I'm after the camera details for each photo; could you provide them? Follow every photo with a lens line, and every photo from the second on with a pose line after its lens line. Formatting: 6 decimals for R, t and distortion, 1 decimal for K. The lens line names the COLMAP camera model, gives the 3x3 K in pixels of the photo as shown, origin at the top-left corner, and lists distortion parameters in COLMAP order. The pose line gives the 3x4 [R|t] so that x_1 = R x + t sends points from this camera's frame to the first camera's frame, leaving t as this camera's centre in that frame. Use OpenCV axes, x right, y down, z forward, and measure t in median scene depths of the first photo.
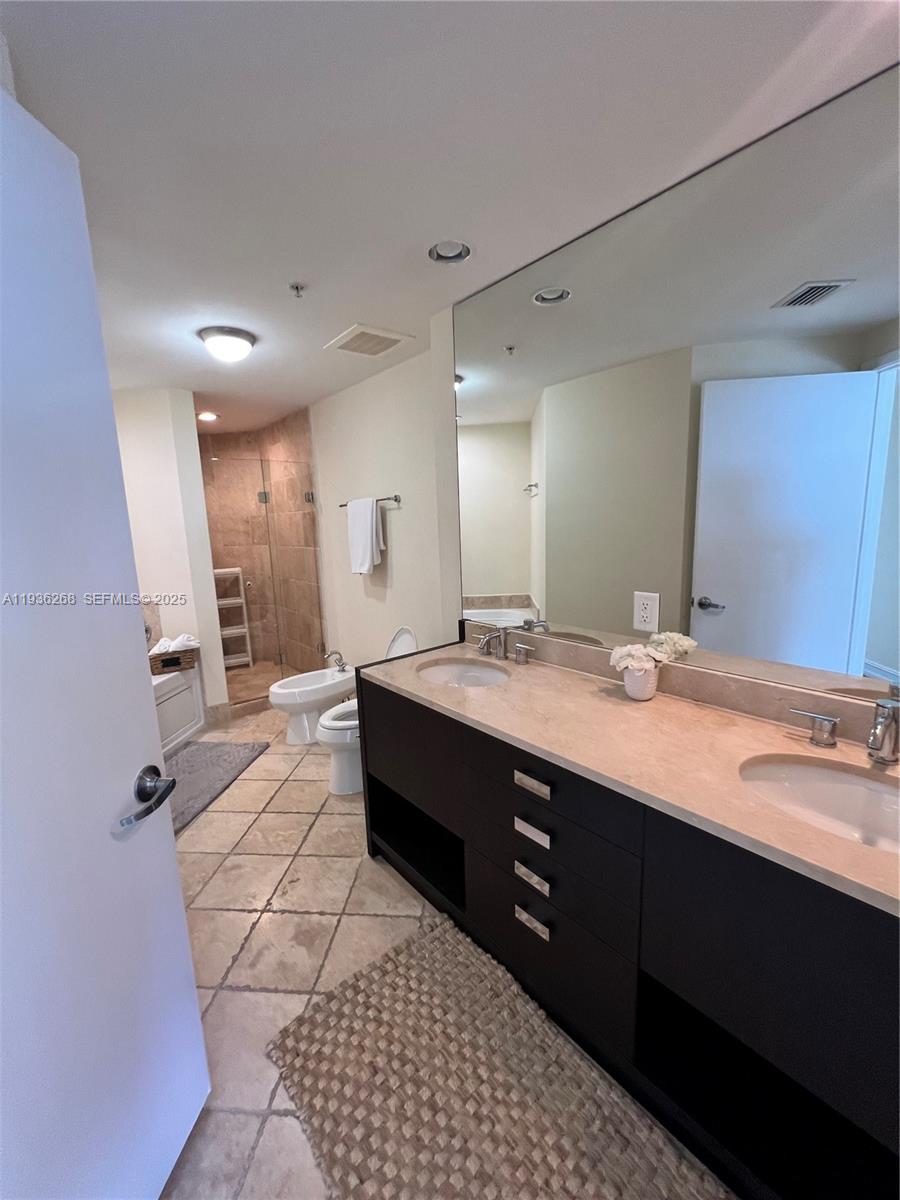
lens RADIAL K [[481.9, 0, 451.8], [0, 481.9, 601.2], [0, 0, 1]] dist [-0.003445, 0.001339]
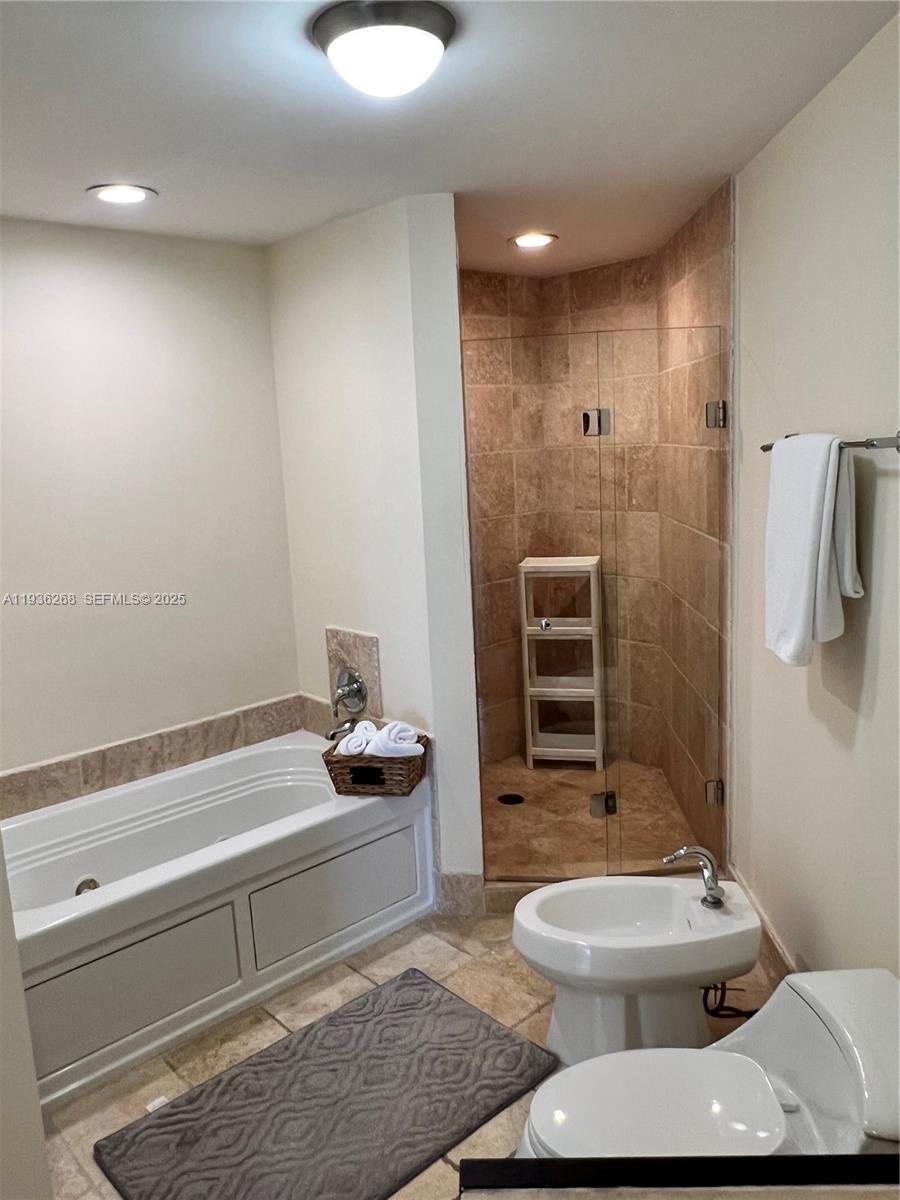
lens RADIAL K [[895.6, 0, 449.8], [0, 895.6, 590.3], [0, 0, 1]] dist [0.006715, -0.013595]
pose [[0.739593, 0.115246, -0.663114, 0.042157], [-0.093051, 0.993278, 0.068845, -0.105950], [0.666591, 0.010786, 0.745345, 0.321492]]
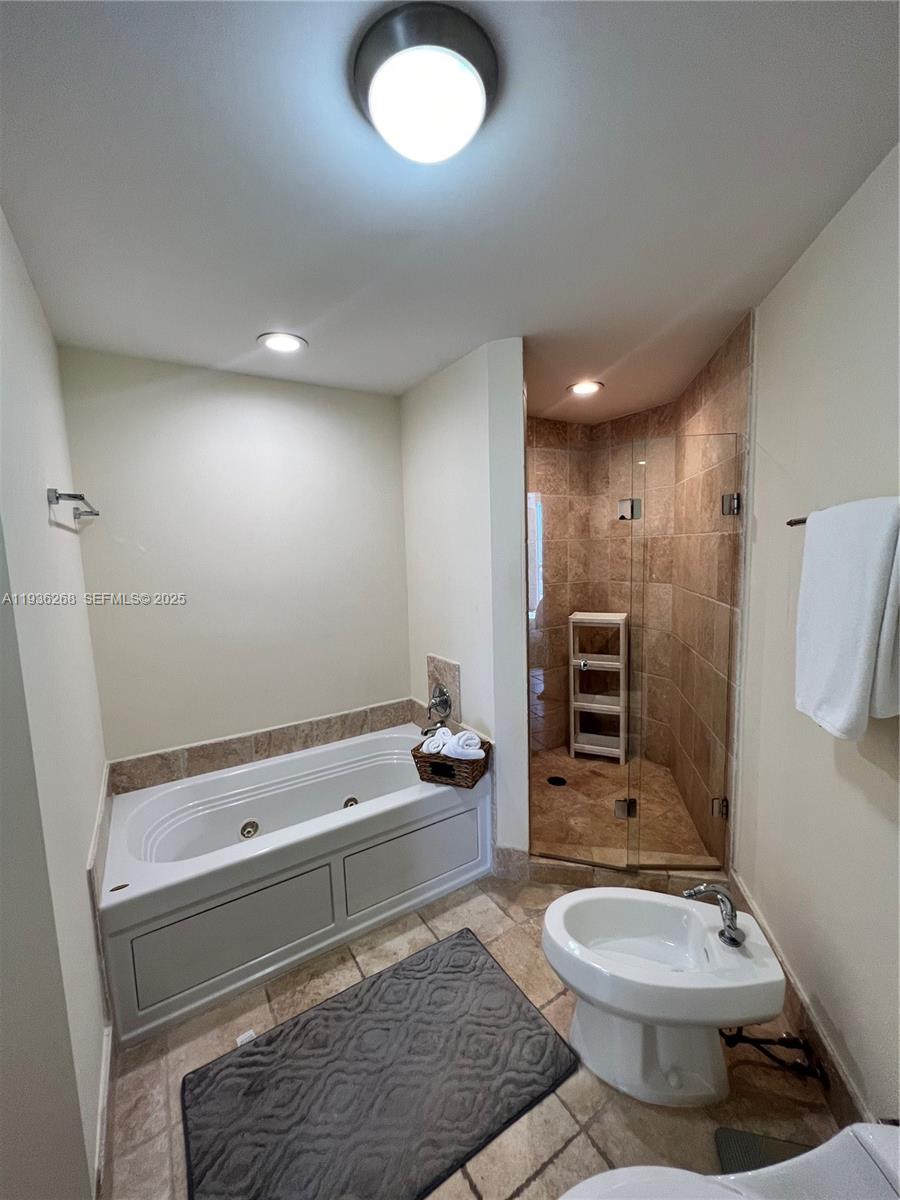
lens RADIAL K [[481.9, 0, 449.6], [0, 481.9, 599.0], [0, 0, 1]] dist [-0.003445, 0.001339]
pose [[0.602949, 0.105364, -0.790791, -0.075704], [-0.127509, 0.991225, 0.034848, -0.103882], [0.787524, 0.079822, 0.611093, 0.496490]]
